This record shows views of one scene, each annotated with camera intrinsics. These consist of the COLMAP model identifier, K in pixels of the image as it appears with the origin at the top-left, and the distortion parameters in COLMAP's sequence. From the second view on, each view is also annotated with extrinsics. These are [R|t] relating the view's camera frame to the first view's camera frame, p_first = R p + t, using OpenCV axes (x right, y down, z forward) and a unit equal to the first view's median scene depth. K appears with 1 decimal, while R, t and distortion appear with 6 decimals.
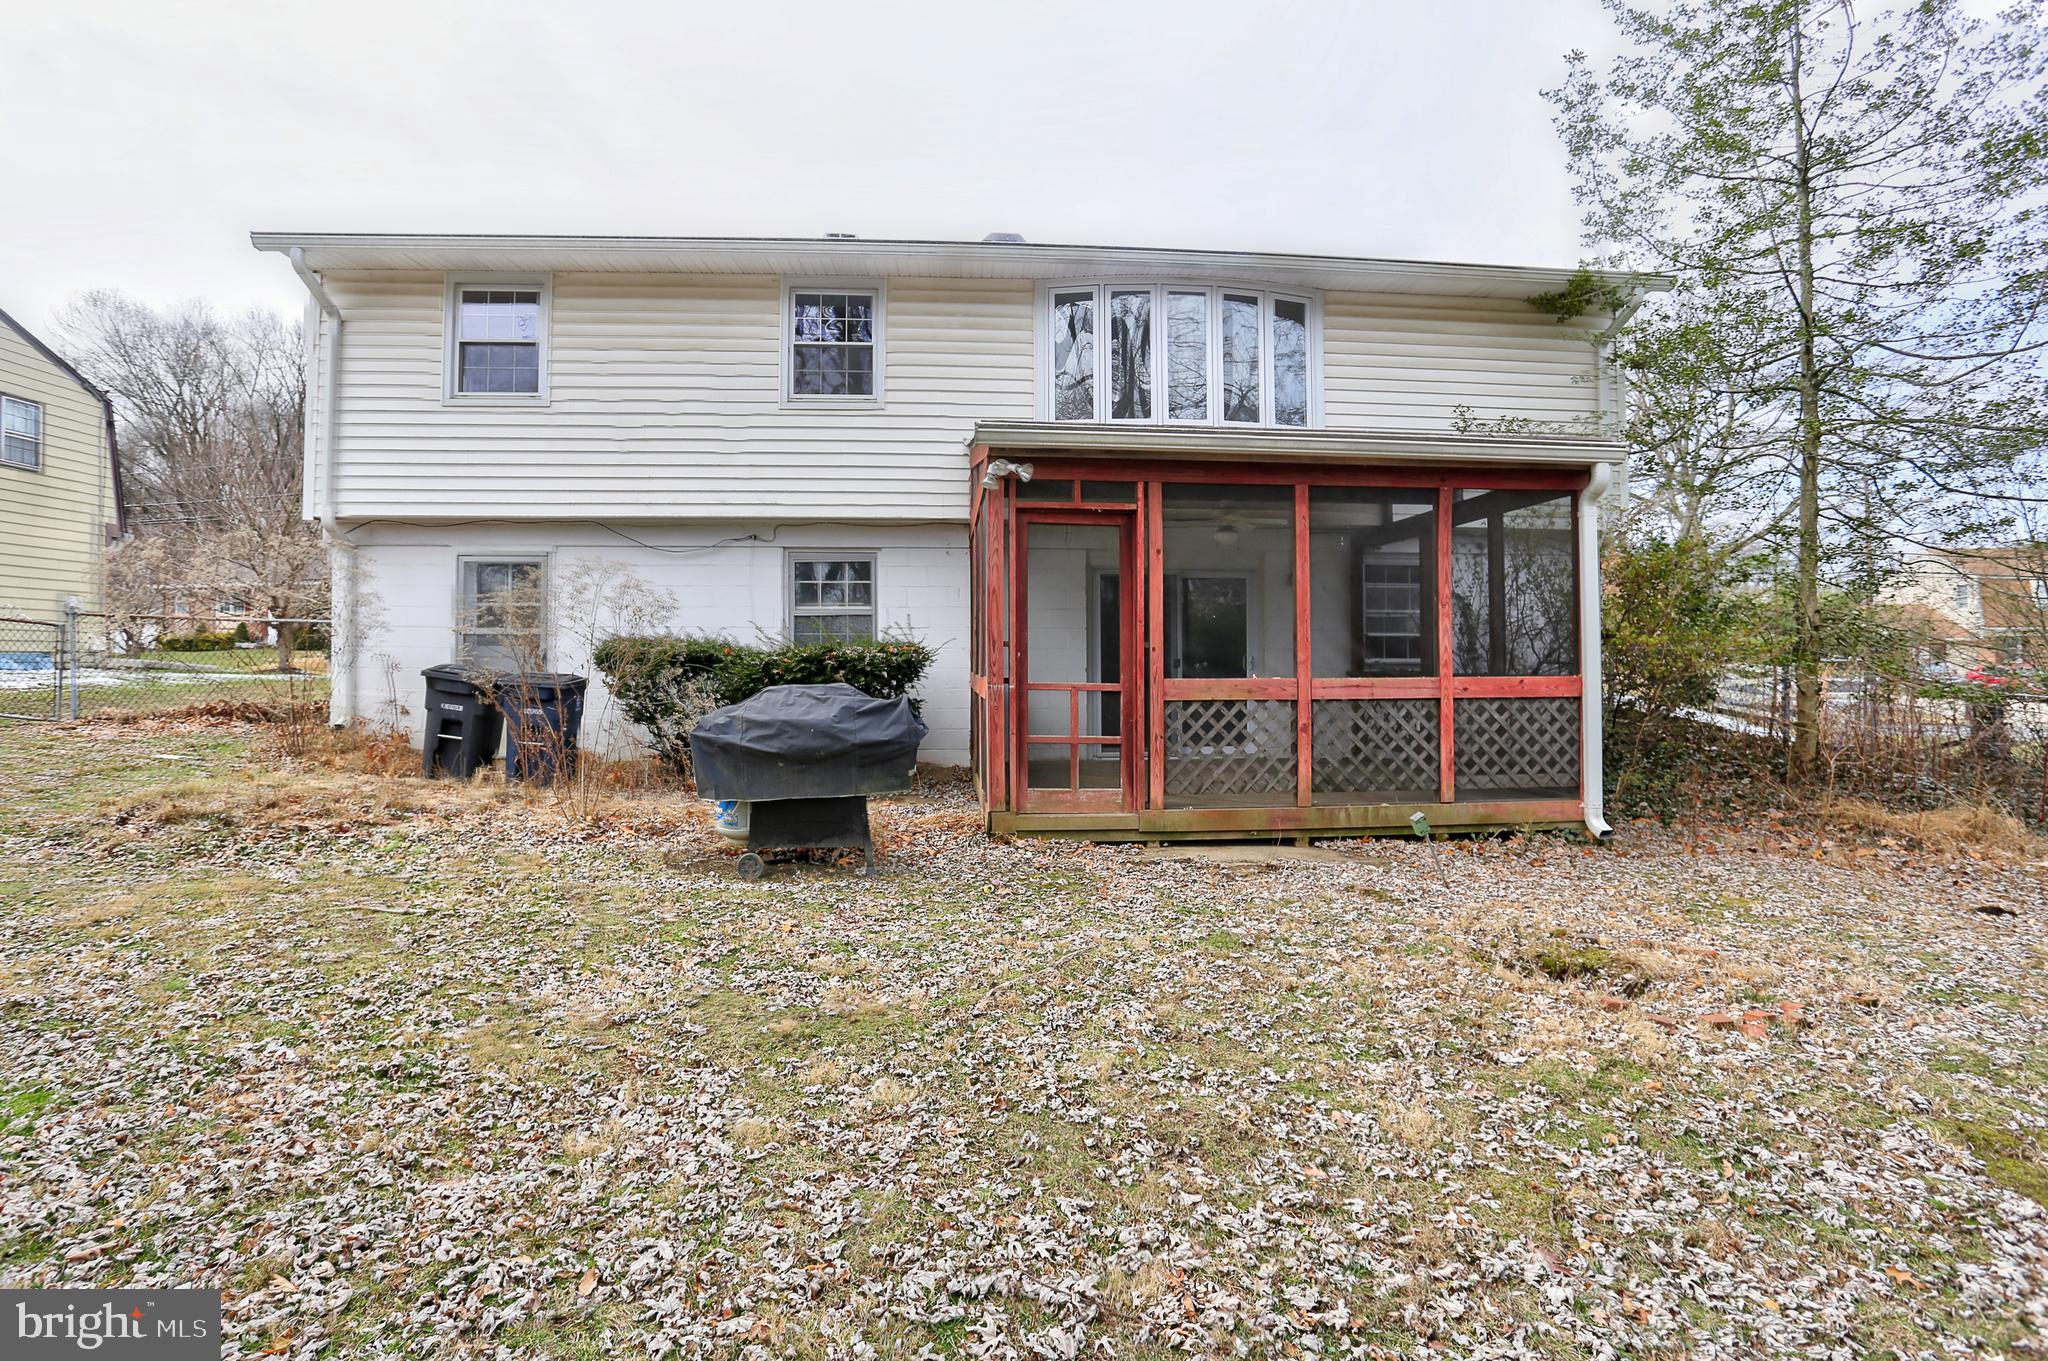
lens RADIAL K [[1012.5, 0, 1031.0], [0, 1012.5, 663.5], [0, 0, 1]] dist [-0.085336, 0.038368]
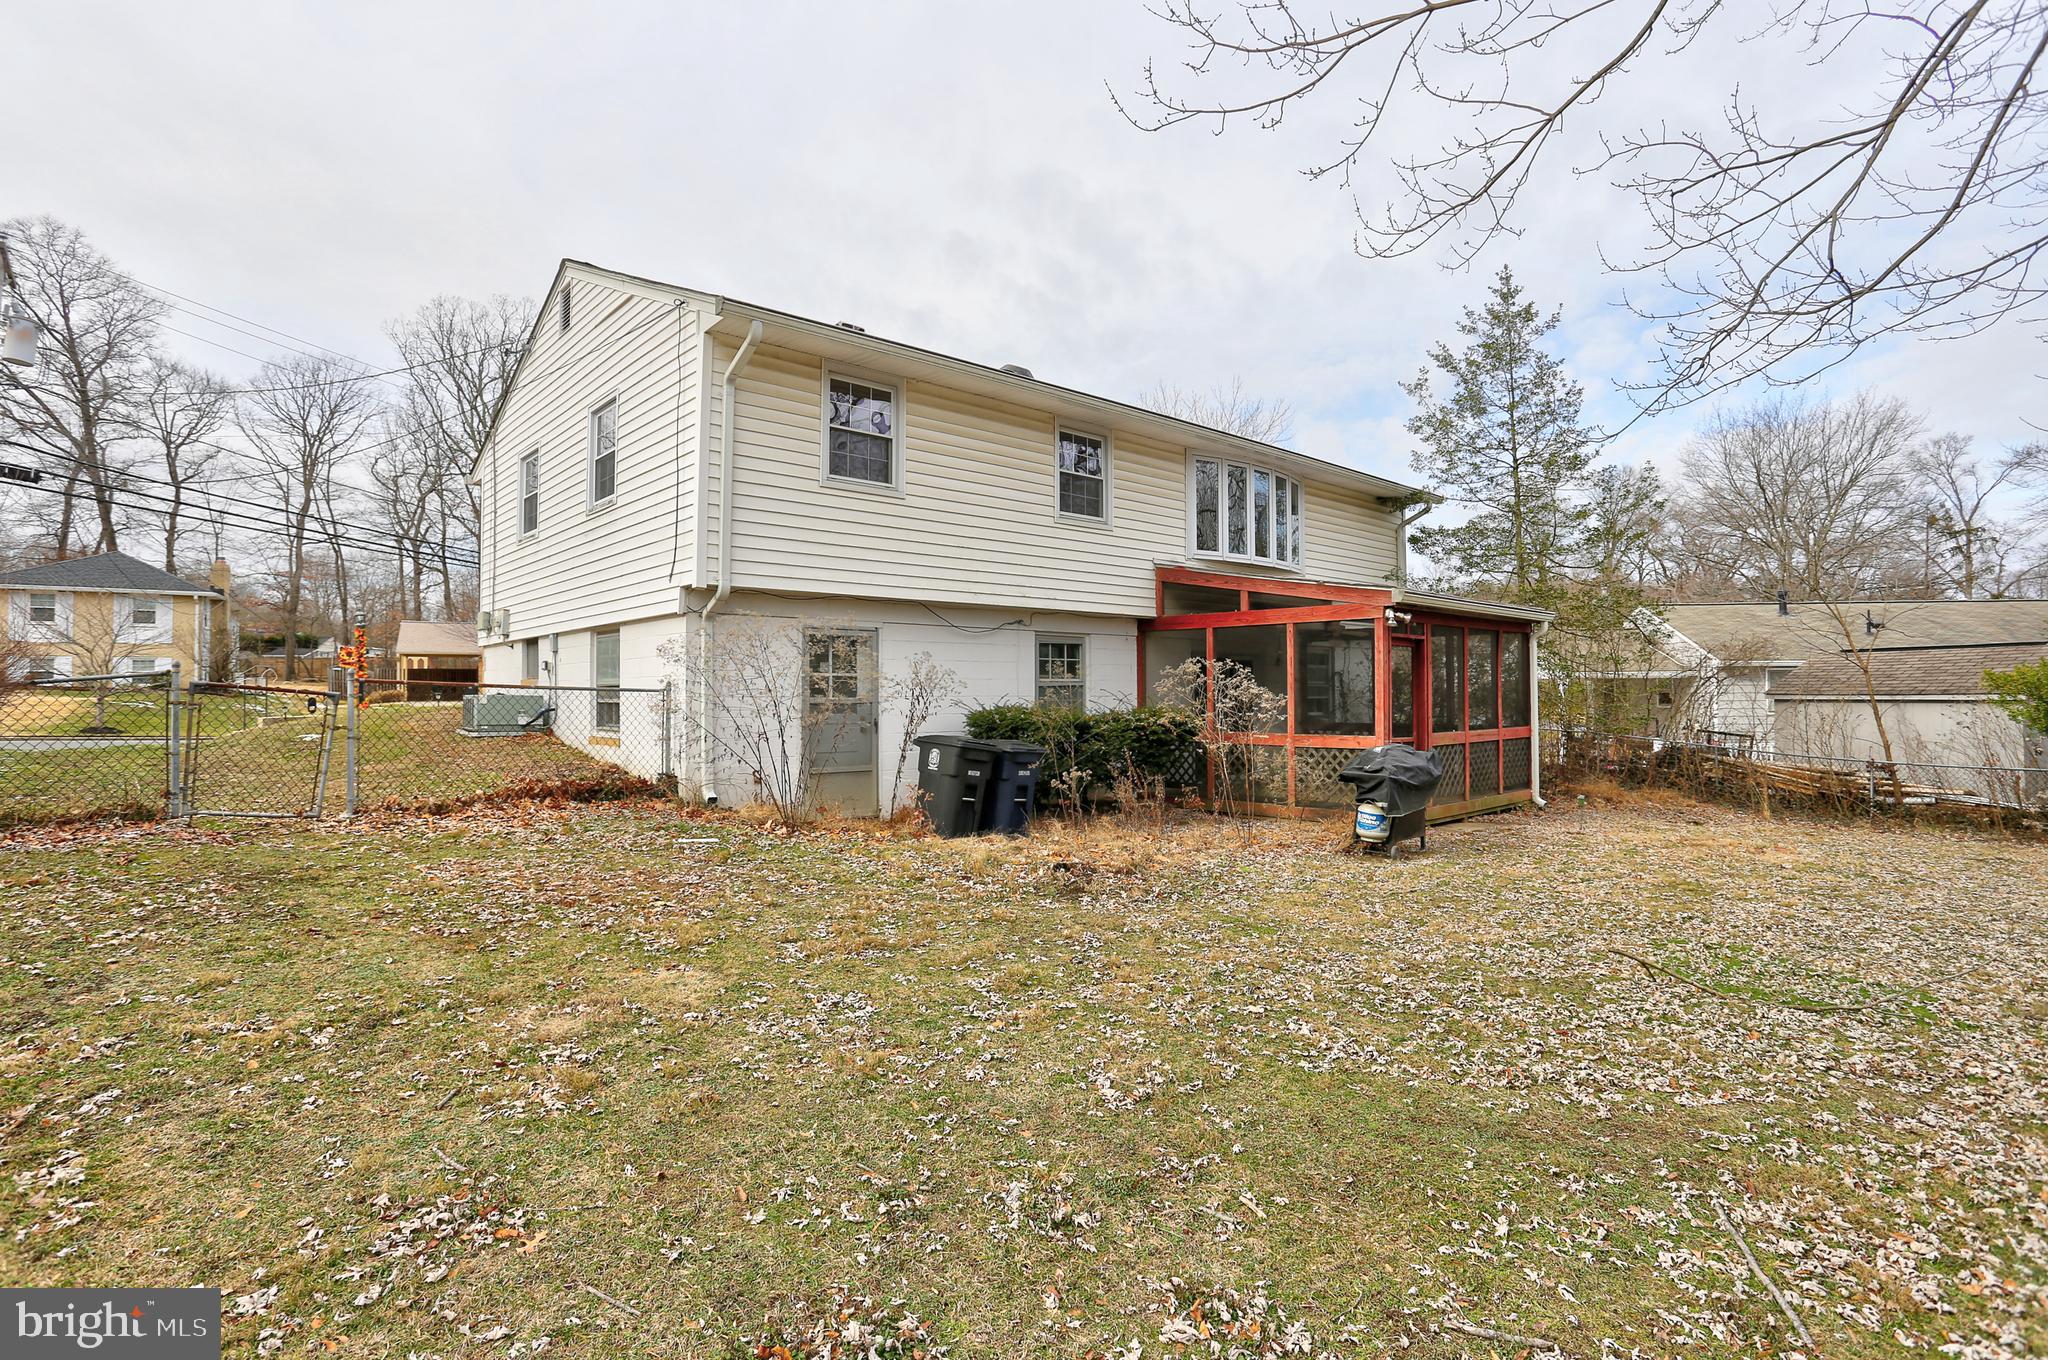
lens RADIAL K [[1012.5, 0, 1031.0], [0, 1012.5, 663.0], [0, 0, 1]] dist [-0.085336, 0.038368]
pose [[0.800371, 0.016655, 0.599274, -1.049190], [0.001698, 0.999547, -0.030046, -0.041305], [-0.599503, 0.025065, 0.799980, 0.013901]]
